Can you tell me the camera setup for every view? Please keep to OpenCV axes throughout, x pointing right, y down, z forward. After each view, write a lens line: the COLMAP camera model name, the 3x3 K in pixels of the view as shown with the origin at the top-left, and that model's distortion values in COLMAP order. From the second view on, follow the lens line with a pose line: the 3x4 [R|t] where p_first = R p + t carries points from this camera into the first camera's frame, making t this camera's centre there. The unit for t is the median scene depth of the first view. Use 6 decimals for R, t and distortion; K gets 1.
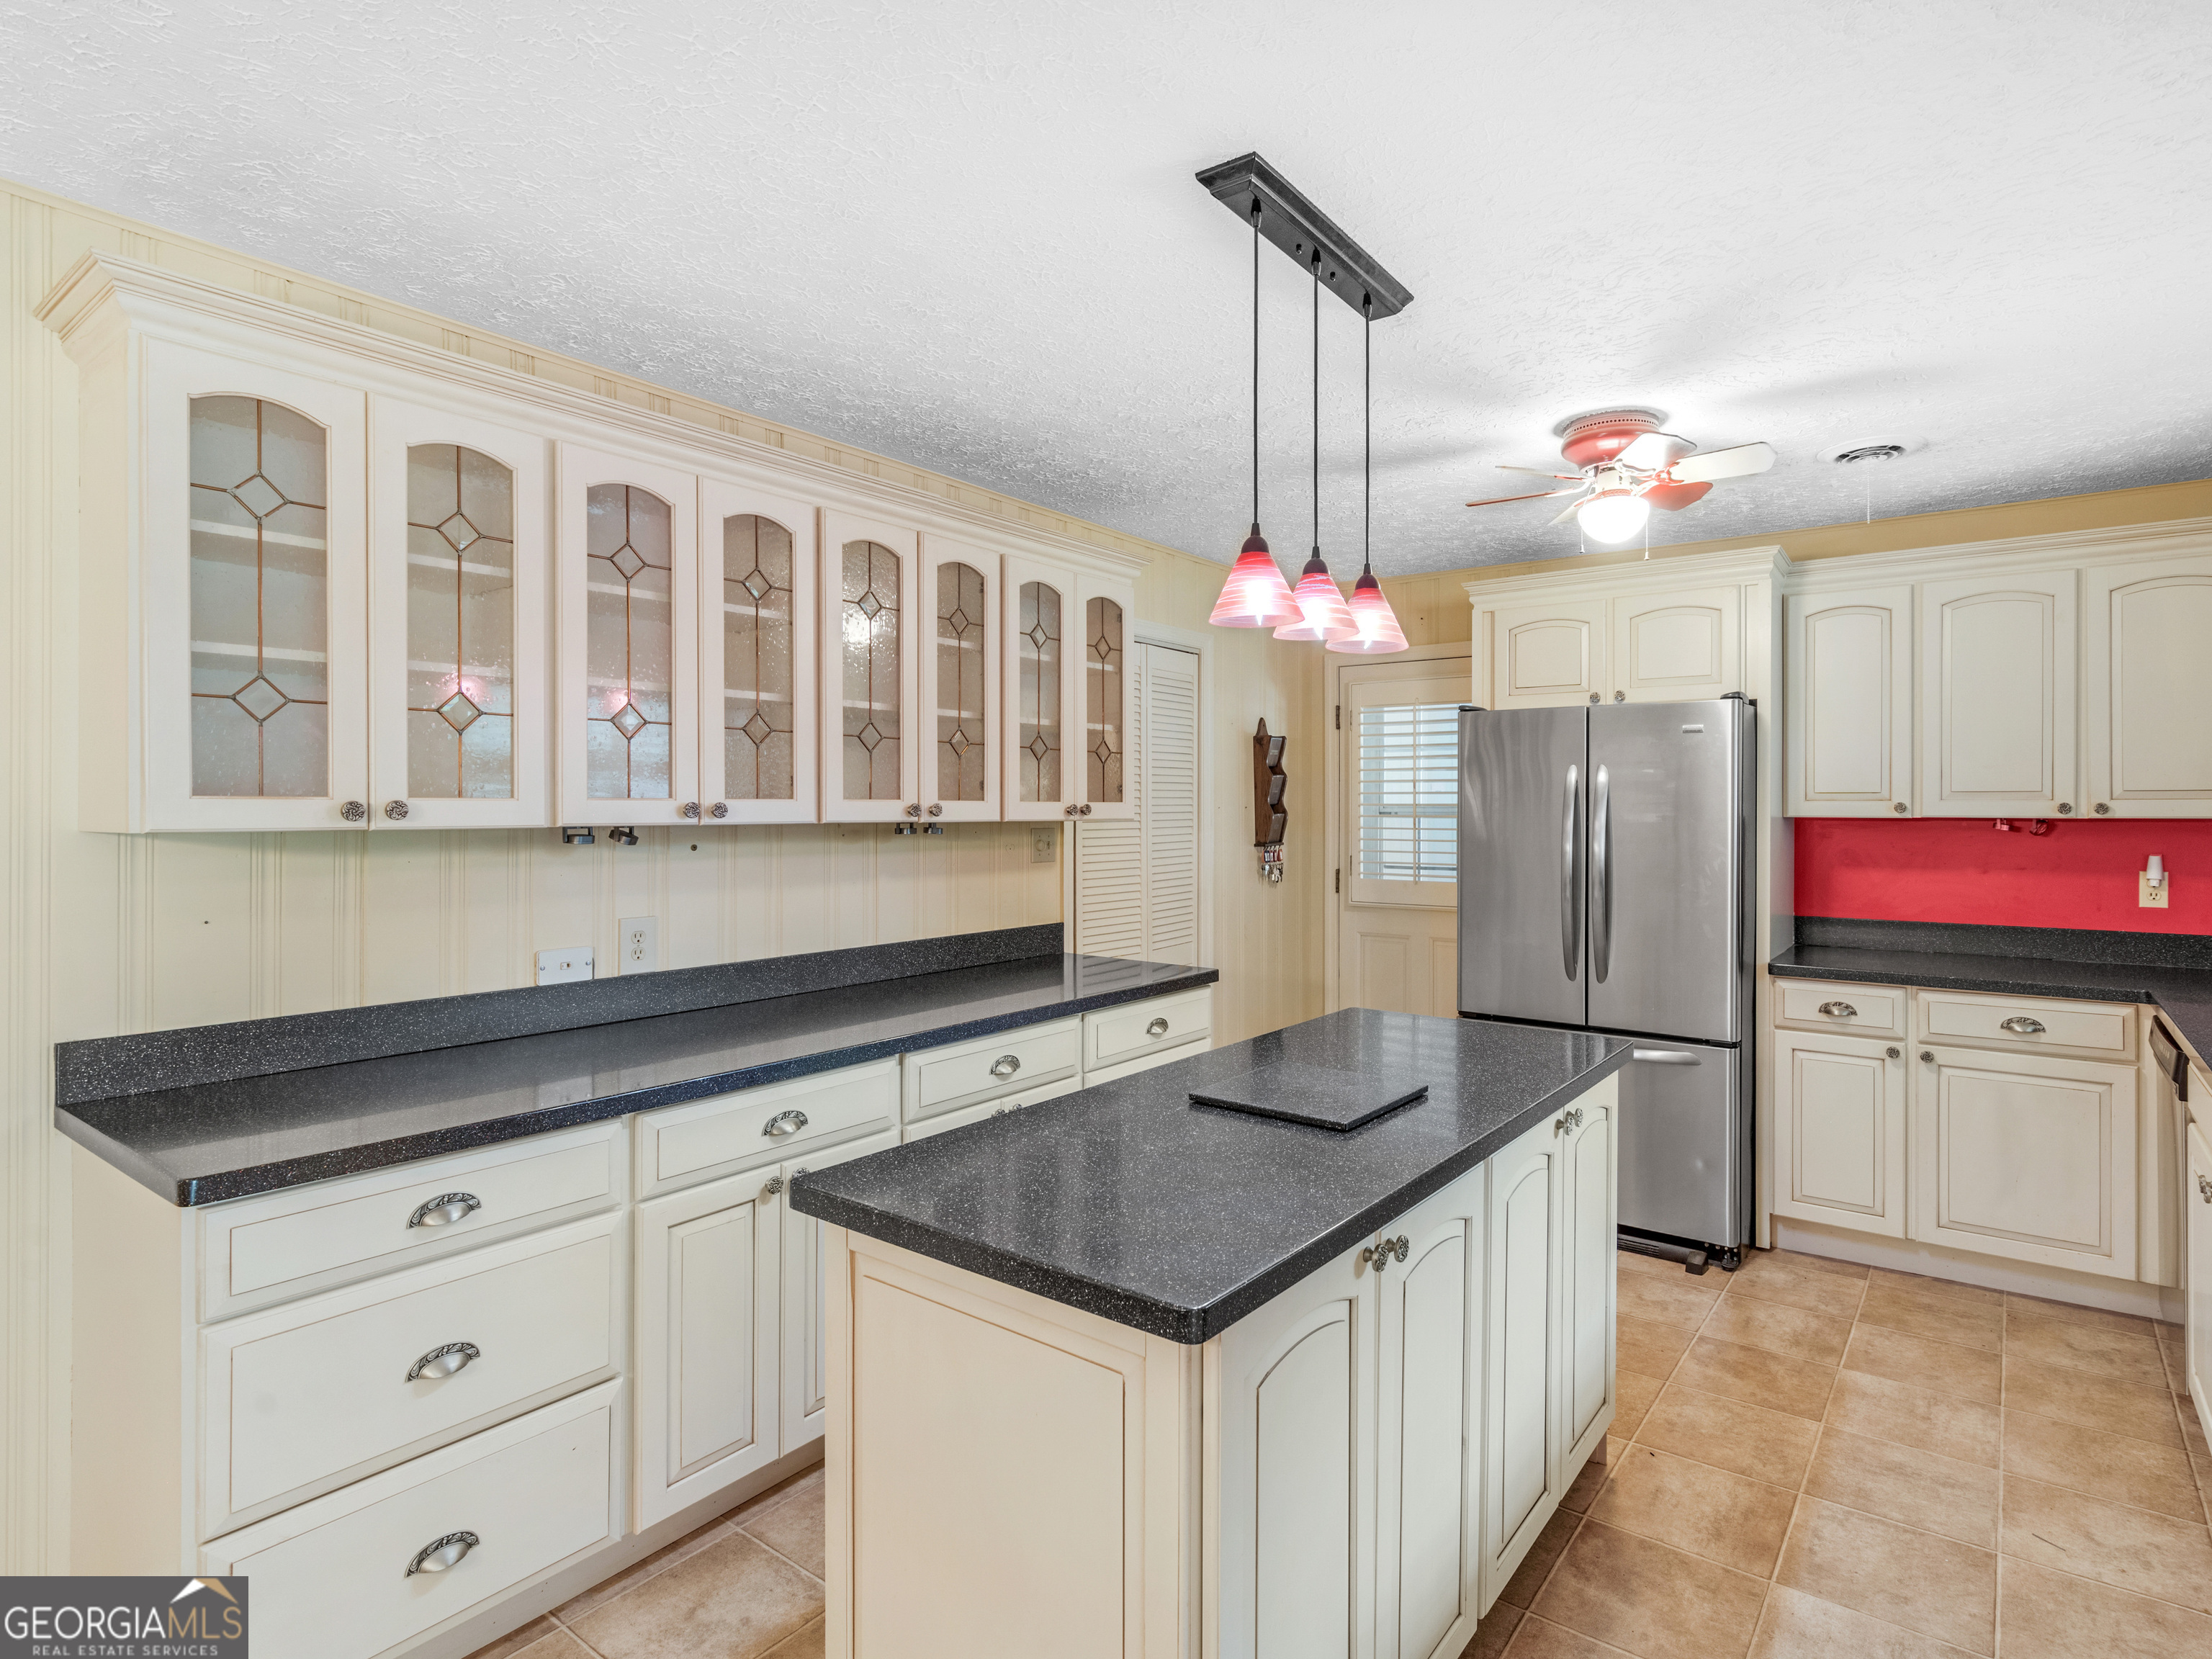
lens RADIAL K [[1161.6, 0, 1126.4], [0, 1161.6, 814.5], [0, 0, 1]] dist [0.005755, -0.001831]
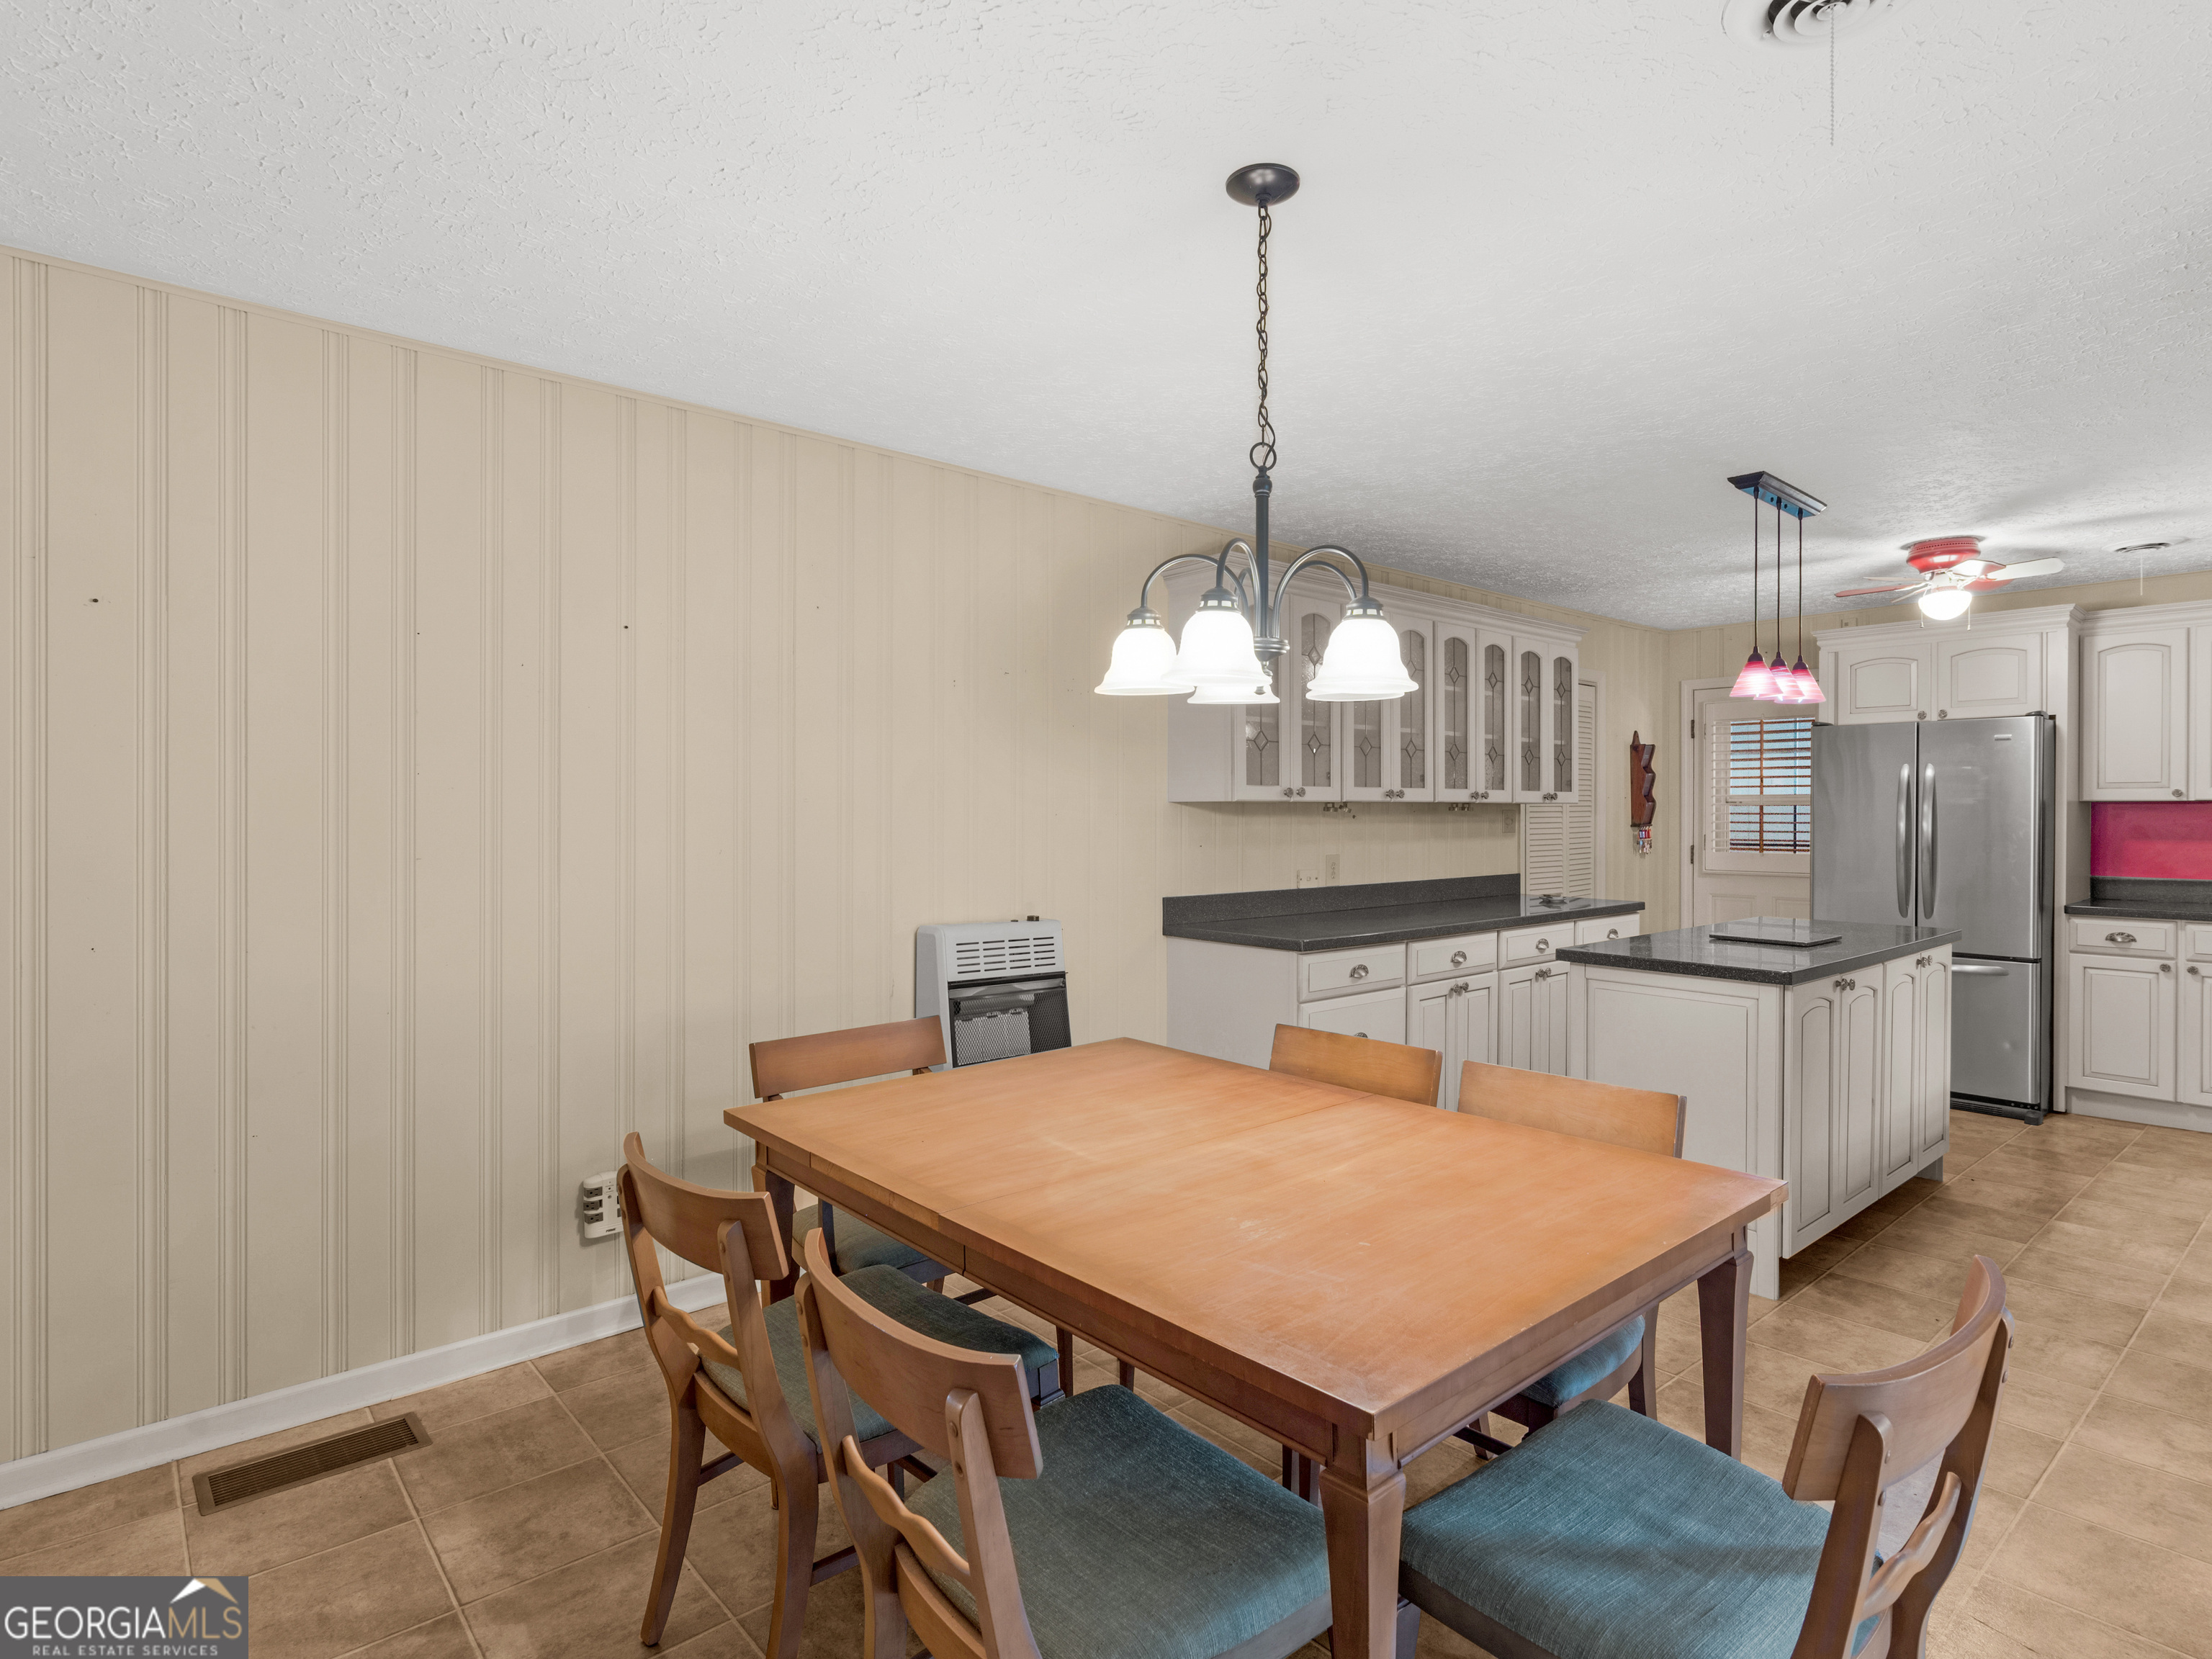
lens RADIAL K [[1161.6, 0, 1106.2], [0, 1161.6, 822.5], [0, 0, 1]] dist [0.005755, -0.001831]
pose [[0.979535, -0.000082, -0.201276, -0.286817], [0.000909, 0.999992, 0.004013, 0.022341], [0.201274, -0.004114, 0.979526, -0.588769]]
